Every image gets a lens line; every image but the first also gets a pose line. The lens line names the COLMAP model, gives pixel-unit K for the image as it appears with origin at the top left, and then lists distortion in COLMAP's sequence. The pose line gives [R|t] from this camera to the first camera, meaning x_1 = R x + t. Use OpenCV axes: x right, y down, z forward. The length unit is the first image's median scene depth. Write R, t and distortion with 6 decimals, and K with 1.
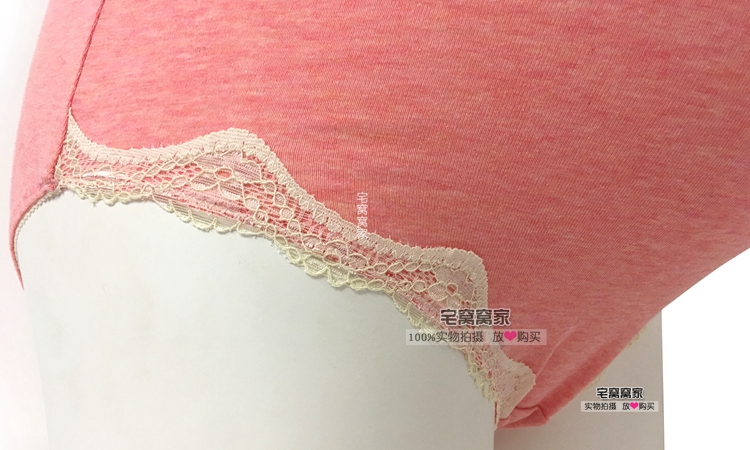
lens RADIAL K [[658.1, 0, 360.2], [0, 658.1, 256.2], [0, 0, 1]] dist [0.038281, -0.006732]
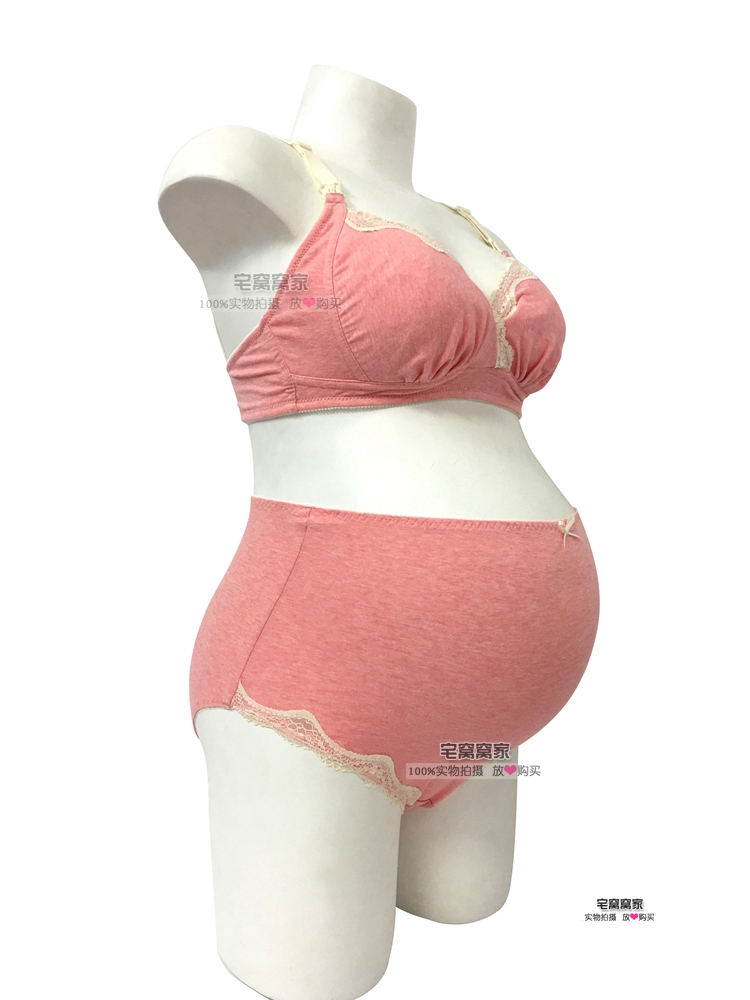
lens RADIAL K [[856.2, 0, 375.9], [0, 856.2, 499.1], [0, 0, 1]] dist [0.105939, 0.016809]
pose [[0.996117, 0.081220, -0.033971, 0.167589], [-0.079332, 0.995403, 0.053653, -1.317612], [0.038172, -0.050749, 0.997982, -2.643106]]
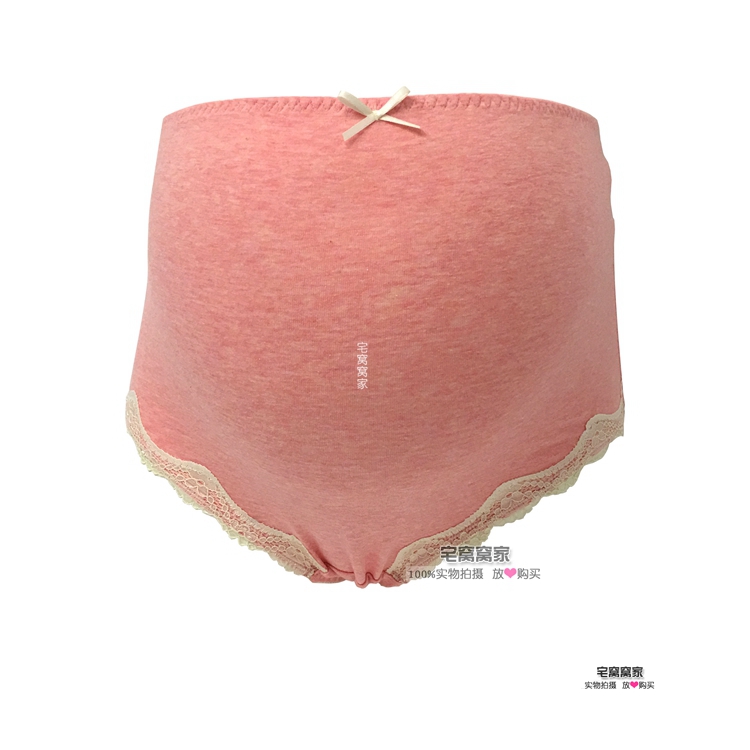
lens RADIAL K [[986.4, 0, 374.9], [0, 986.4, 376.8], [0, 0, 1]] dist [0.062273, 0.000000]
pose [[0.627094, 0.142064, -0.765879, 2.837762], [-0.059361, 0.989085, 0.134863, -0.731543], [0.776678, -0.039108, 0.628683, -0.458032]]
